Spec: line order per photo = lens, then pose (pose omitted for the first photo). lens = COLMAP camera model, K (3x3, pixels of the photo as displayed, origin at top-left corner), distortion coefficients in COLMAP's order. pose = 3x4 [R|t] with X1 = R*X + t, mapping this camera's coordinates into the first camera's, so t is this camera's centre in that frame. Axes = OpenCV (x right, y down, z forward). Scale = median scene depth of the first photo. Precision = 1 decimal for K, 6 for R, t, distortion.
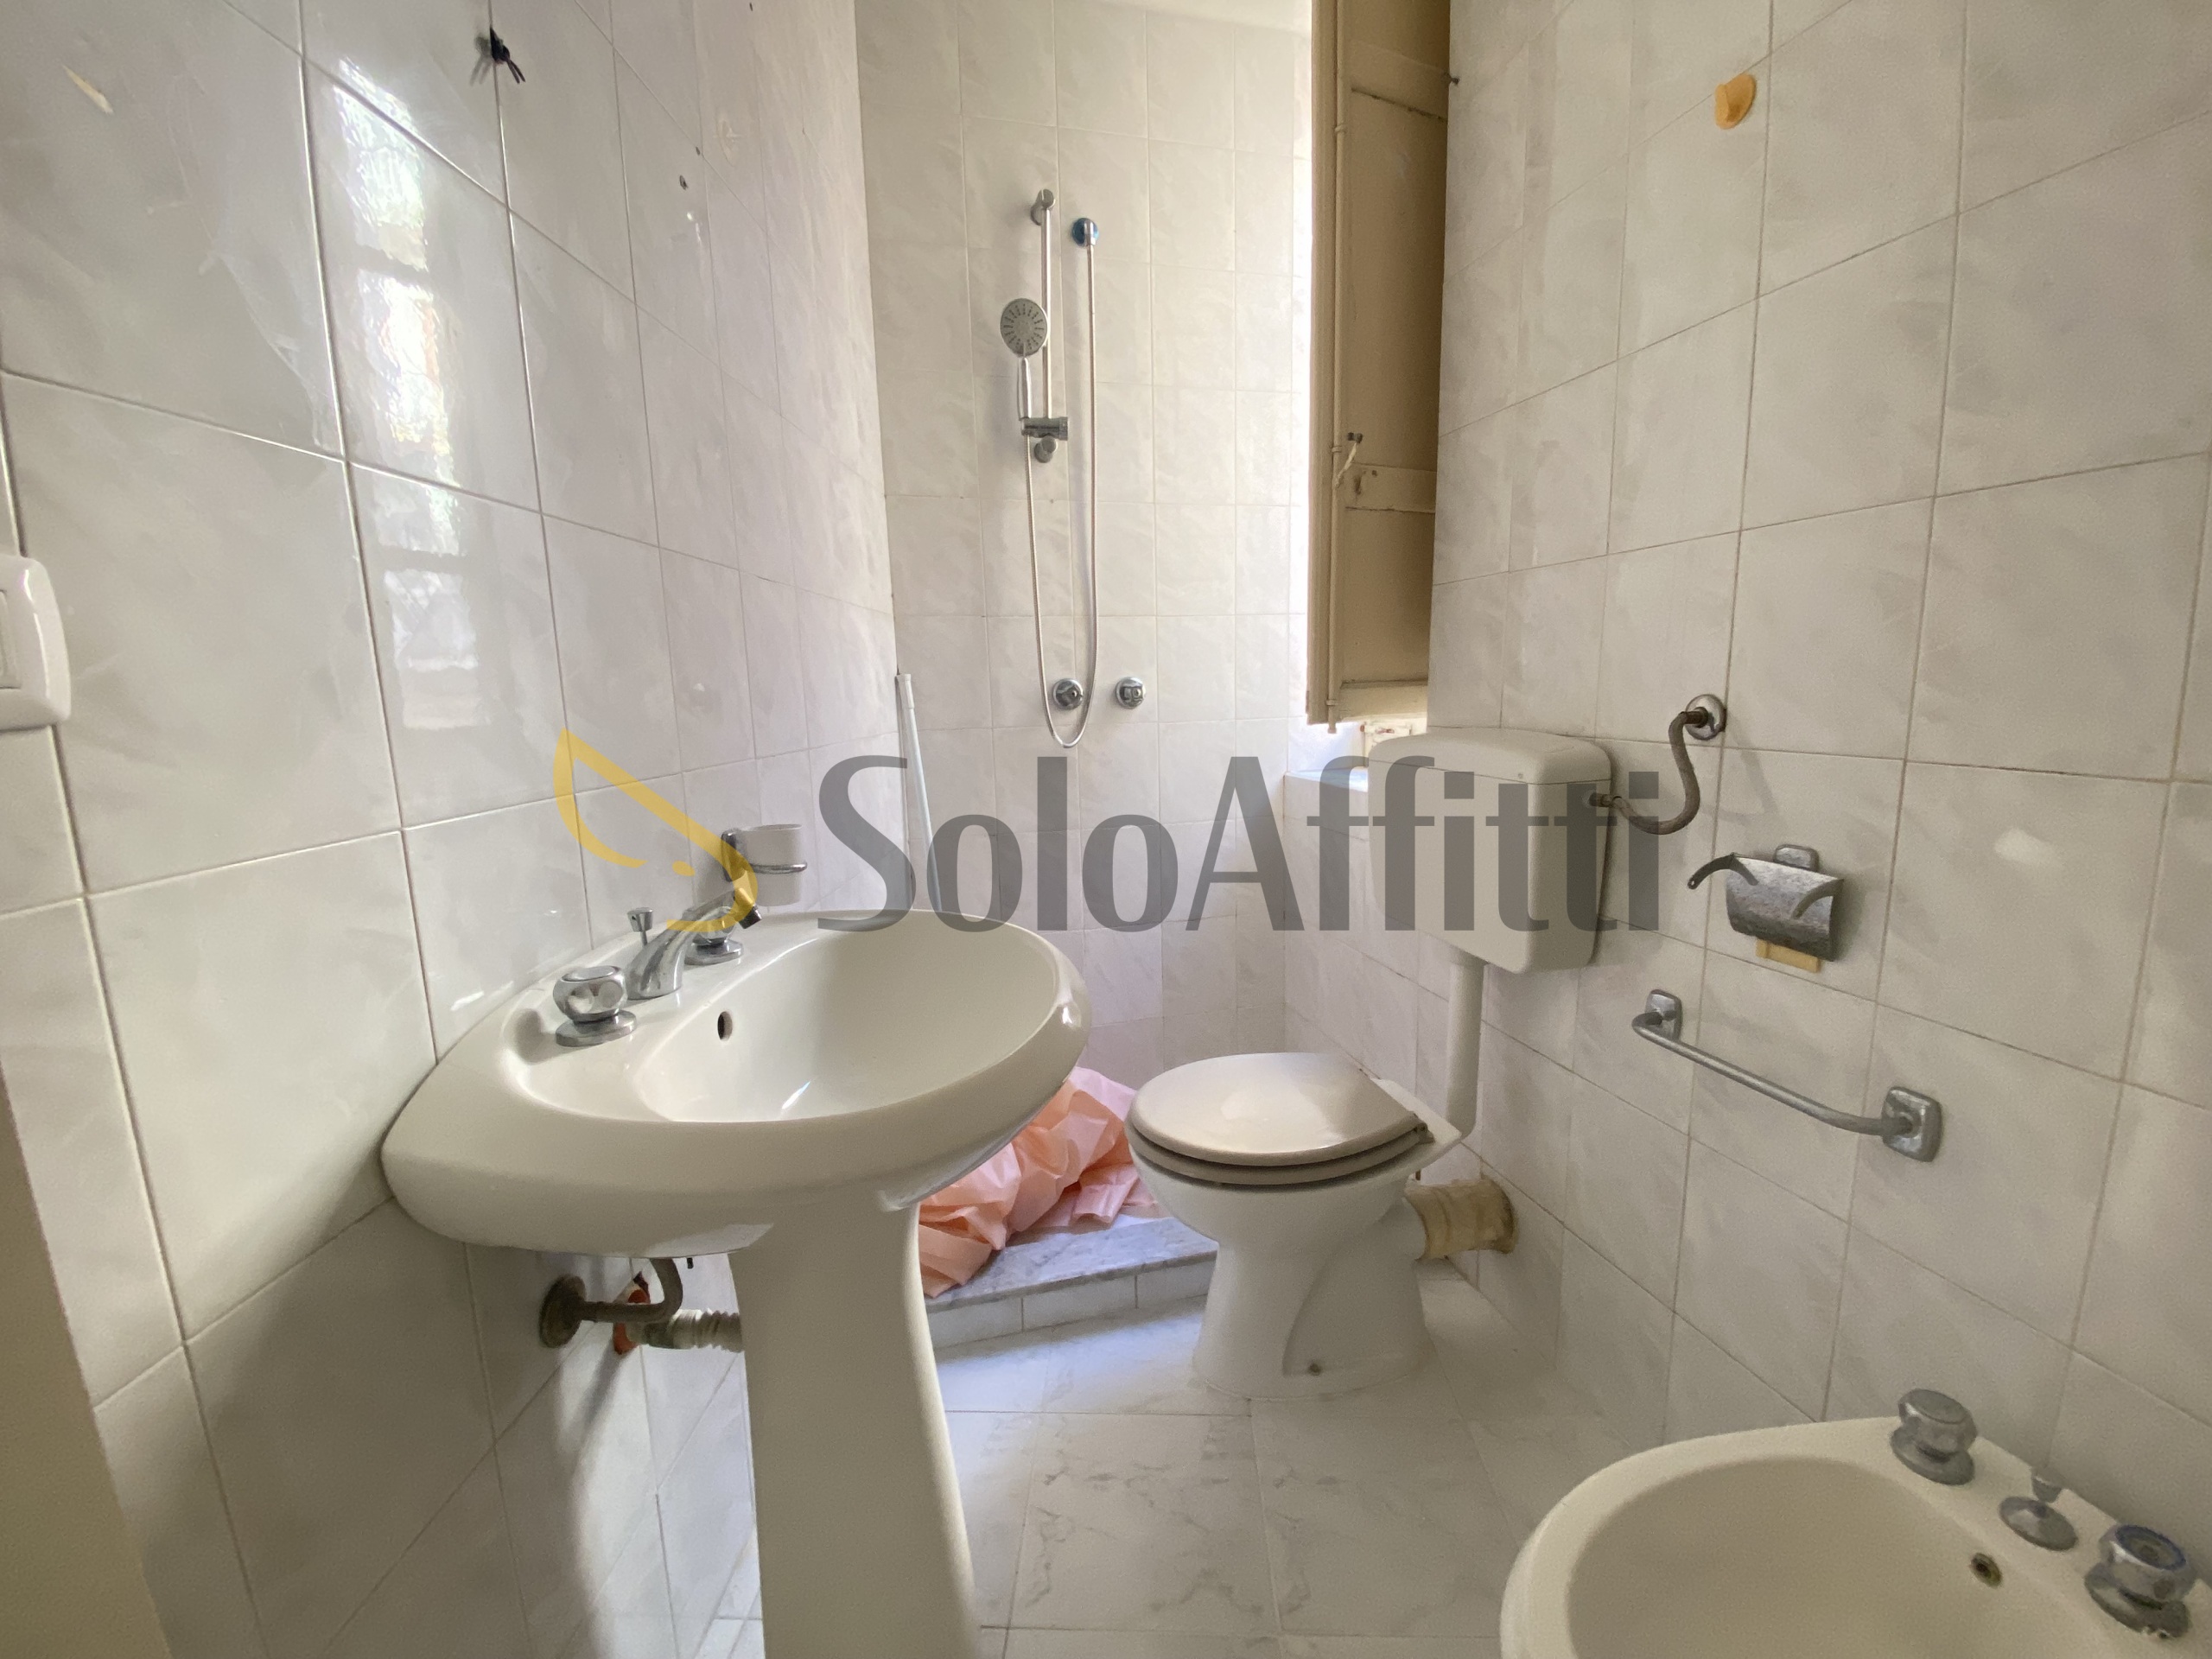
lens RADIAL K [[886.7, 0, 1092.8], [0, 886.7, 830.0], [0, 0, 1]] dist [-0.014074, -0.002836]
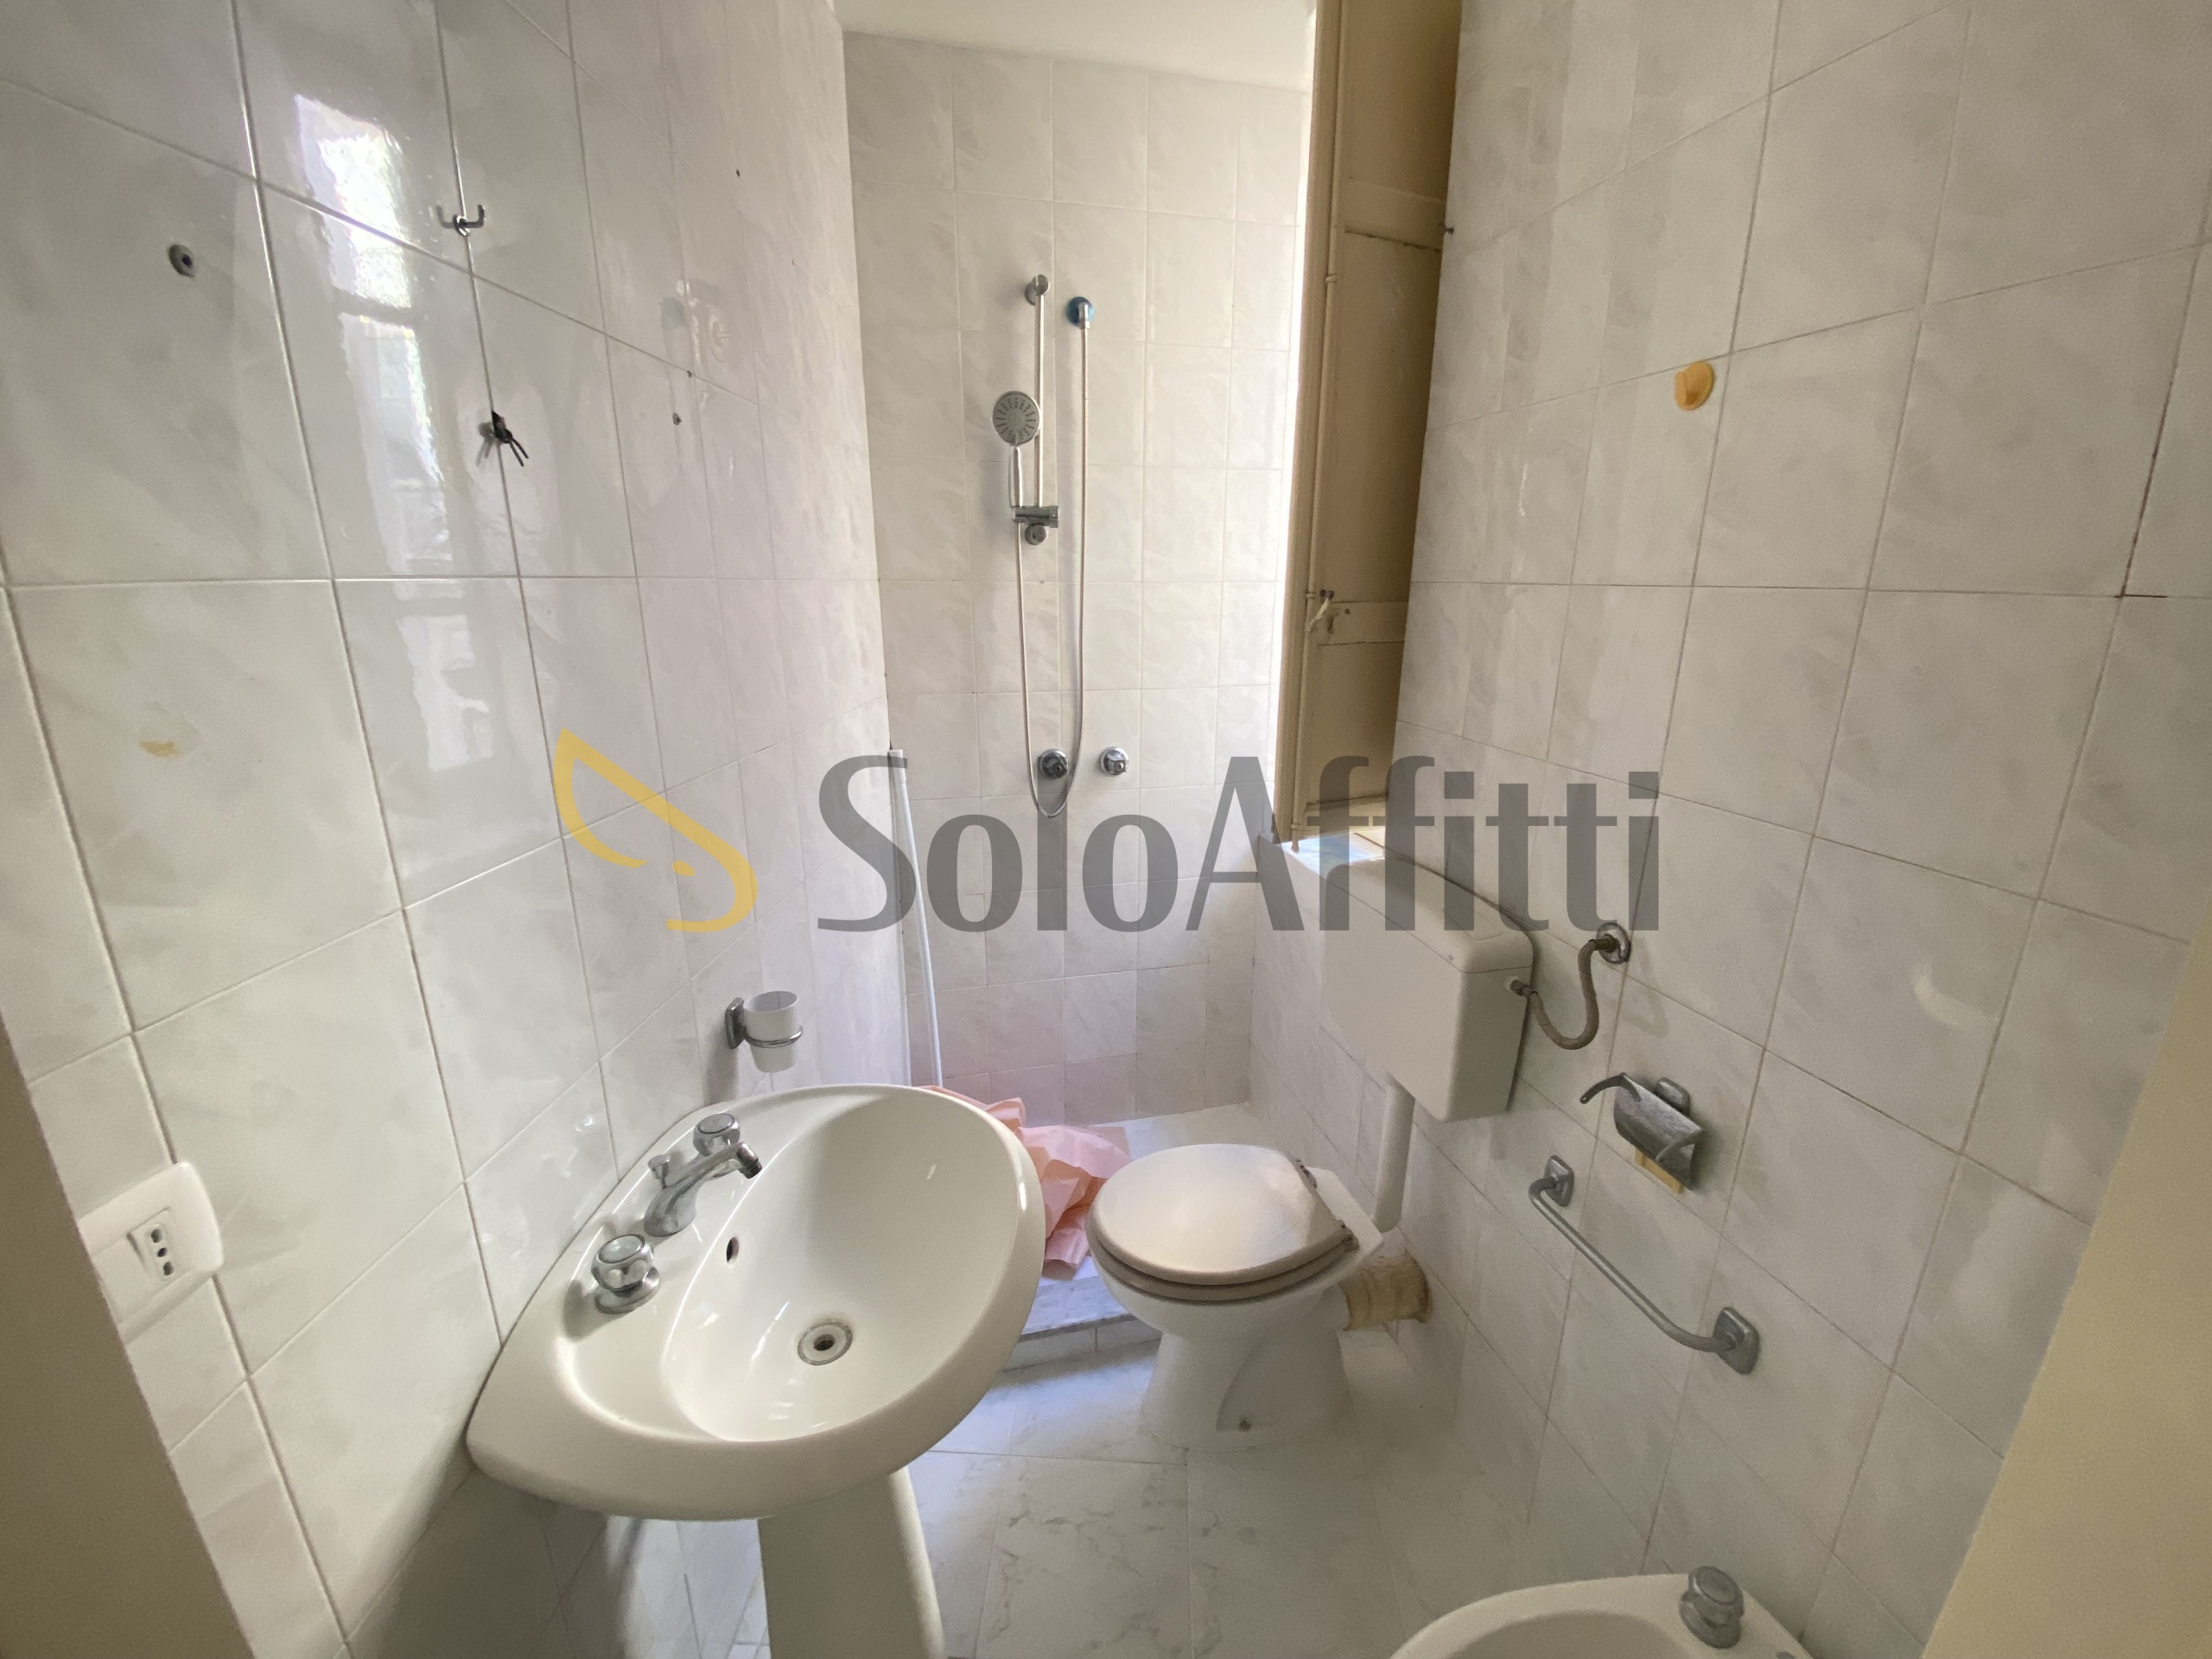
lens RADIAL K [[886.7, 0, 1094.4], [0, 886.7, 814.8], [0, 0, 1]] dist [-0.014074, -0.002836]
pose [[0.999616, 0.027711, 0.000857, 0.029568], [-0.027640, 0.993674, 0.108851, -0.299196], [0.002164, -0.108833, 0.994058, -0.064517]]
